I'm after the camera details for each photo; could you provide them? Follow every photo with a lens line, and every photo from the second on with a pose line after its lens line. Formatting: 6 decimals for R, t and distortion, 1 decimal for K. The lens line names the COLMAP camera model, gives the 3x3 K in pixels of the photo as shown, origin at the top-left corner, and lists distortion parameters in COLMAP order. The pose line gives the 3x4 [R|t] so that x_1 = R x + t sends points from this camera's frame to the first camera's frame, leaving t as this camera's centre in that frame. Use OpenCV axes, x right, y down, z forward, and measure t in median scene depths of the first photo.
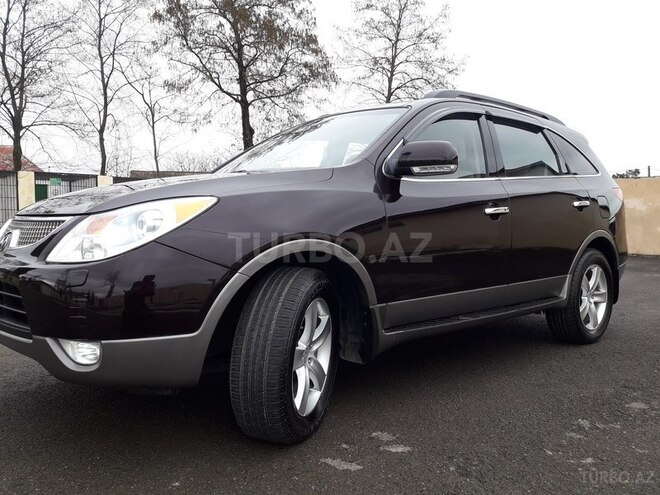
lens RADIAL K [[543.1, 0, 329.8], [0, 543.1, 252.3], [0, 0, 1]] dist [0.031569, -0.039979]
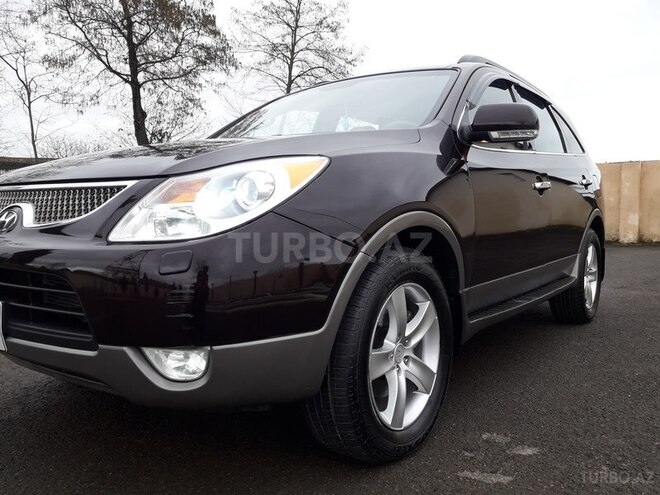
lens RADIAL K [[543.1, 0, 330.4], [0, 543.1, 248.1], [0, 0, 1]] dist [0.031569, -0.039979]
pose [[0.978593, -0.021697, 0.204657, -0.031366], [0.019774, 0.999739, 0.011433, 0.001884], [-0.204852, -0.007141, 0.978767, 0.019351]]
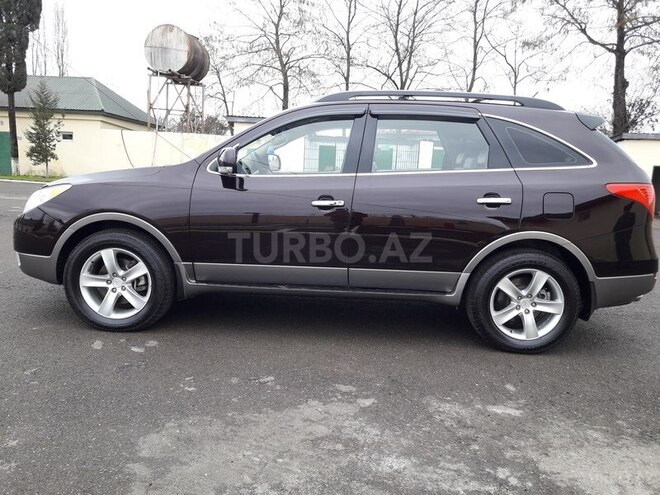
lens RADIAL K [[543.1, 0, 328.7], [0, 543.1, 244.8], [0, 0, 1]] dist [0.031569, -0.039979]
pose [[0.735354, 0.128191, -0.665449, 0.144178], [-0.083735, 0.991609, 0.098491, -0.013499], [0.672491, -0.016705, 0.739917, 0.020128]]
